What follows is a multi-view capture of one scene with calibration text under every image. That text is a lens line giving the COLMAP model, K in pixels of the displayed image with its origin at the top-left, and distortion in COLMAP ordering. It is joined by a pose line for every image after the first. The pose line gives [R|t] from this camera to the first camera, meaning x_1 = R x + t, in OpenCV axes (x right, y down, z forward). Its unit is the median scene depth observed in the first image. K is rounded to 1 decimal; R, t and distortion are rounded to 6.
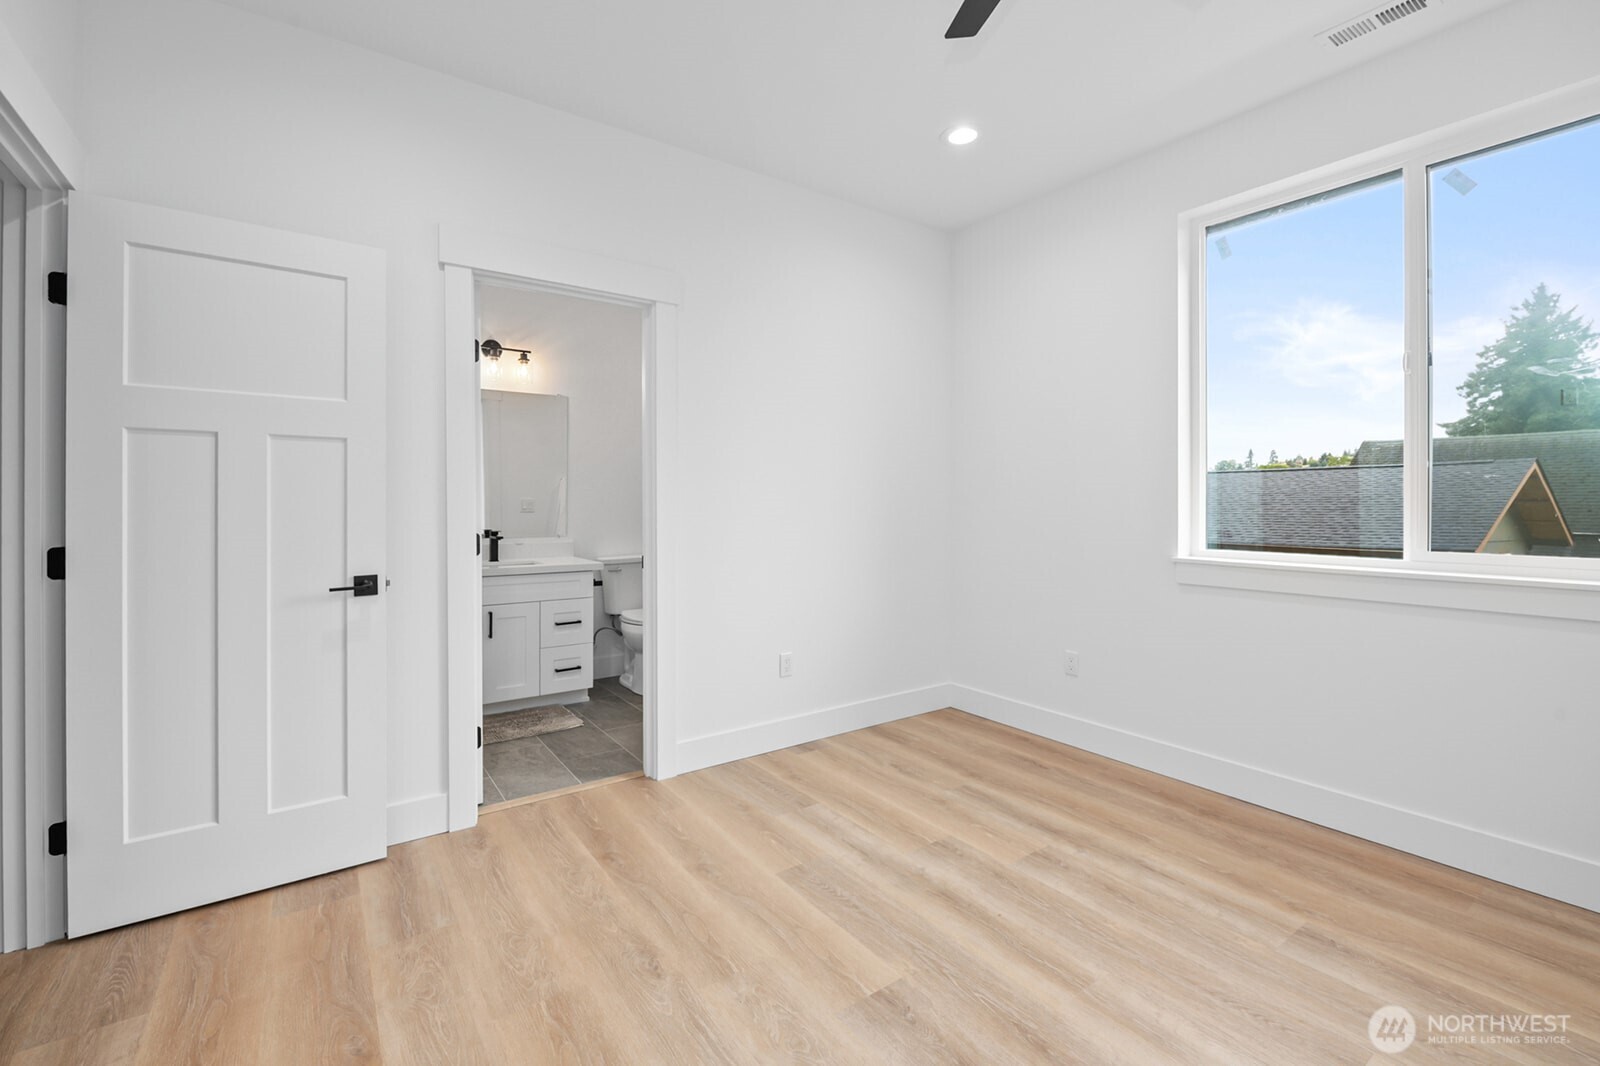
lens RADIAL K [[671.4, 0, 795.6], [0, 671.4, 512.2], [0, 0, 1]] dist [-0.002395, -0.000456]
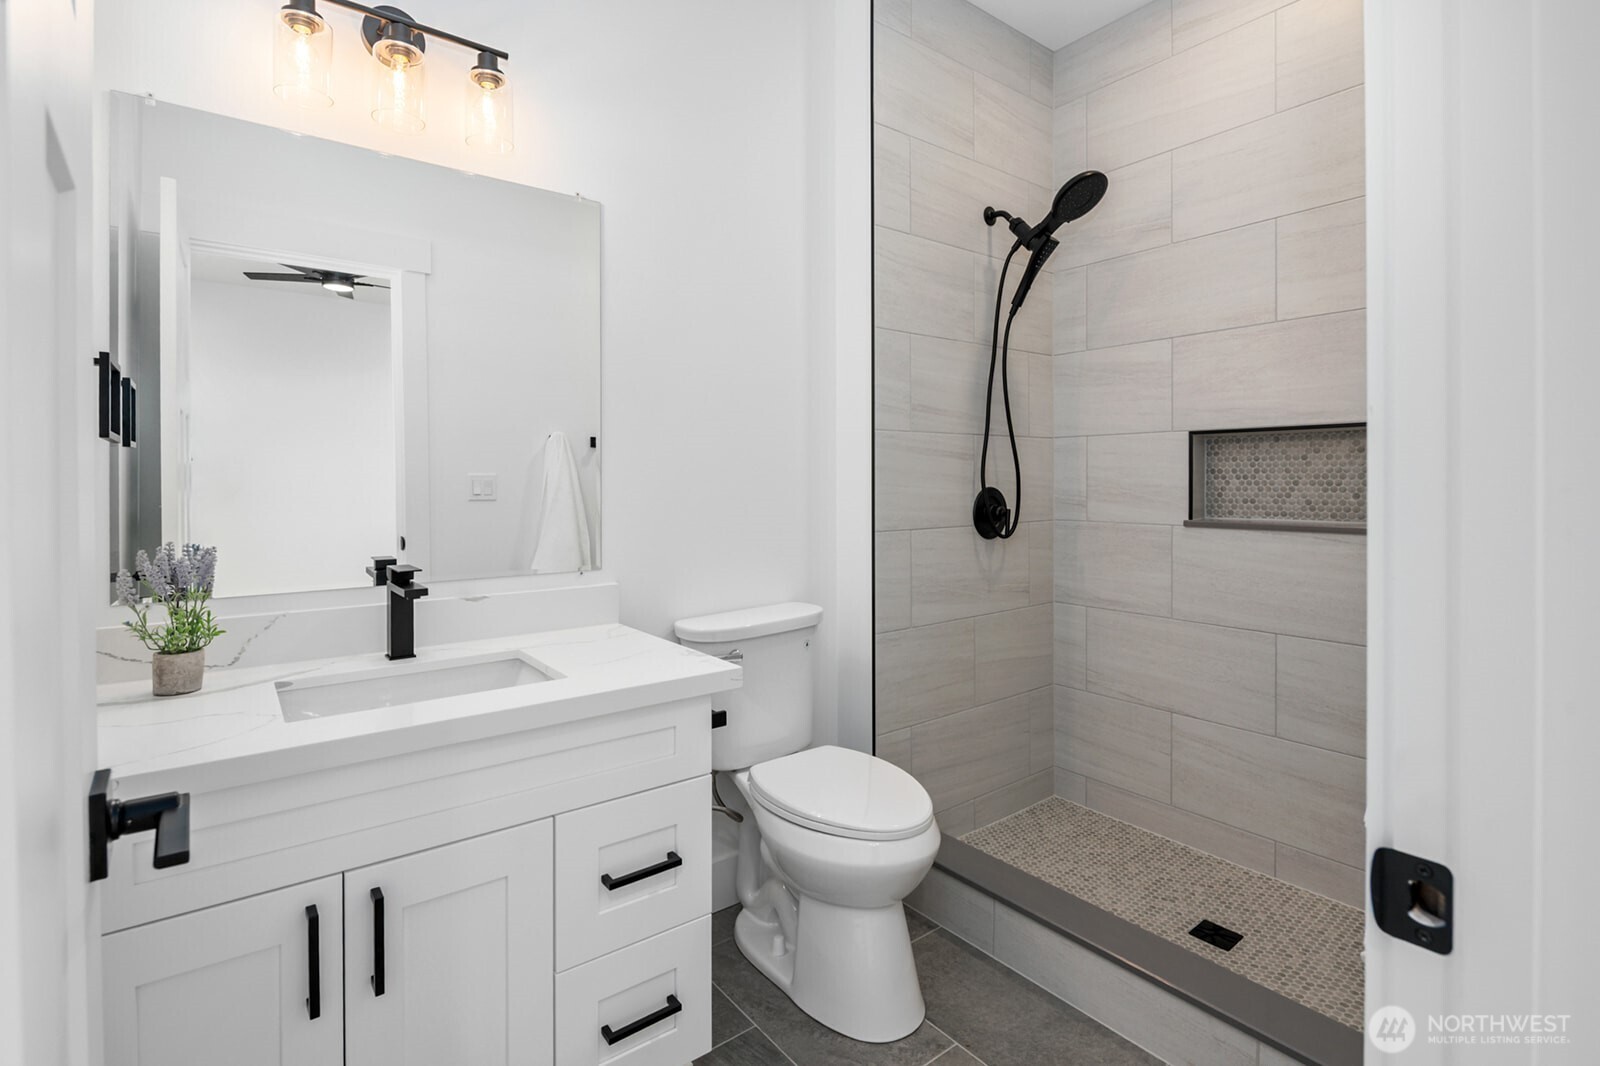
lens RADIAL K [[775.6, 0, 797.7], [0, 775.6, 504.8], [0, 0, 1]] dist [-0.003212, -0.001134]
pose [[0.999775, -0.000759, 0.021210, -0.260146], [0.000501, 0.999926, 0.012165, -0.006571], [-0.021217, -0.012152, 0.999701, 0.609514]]
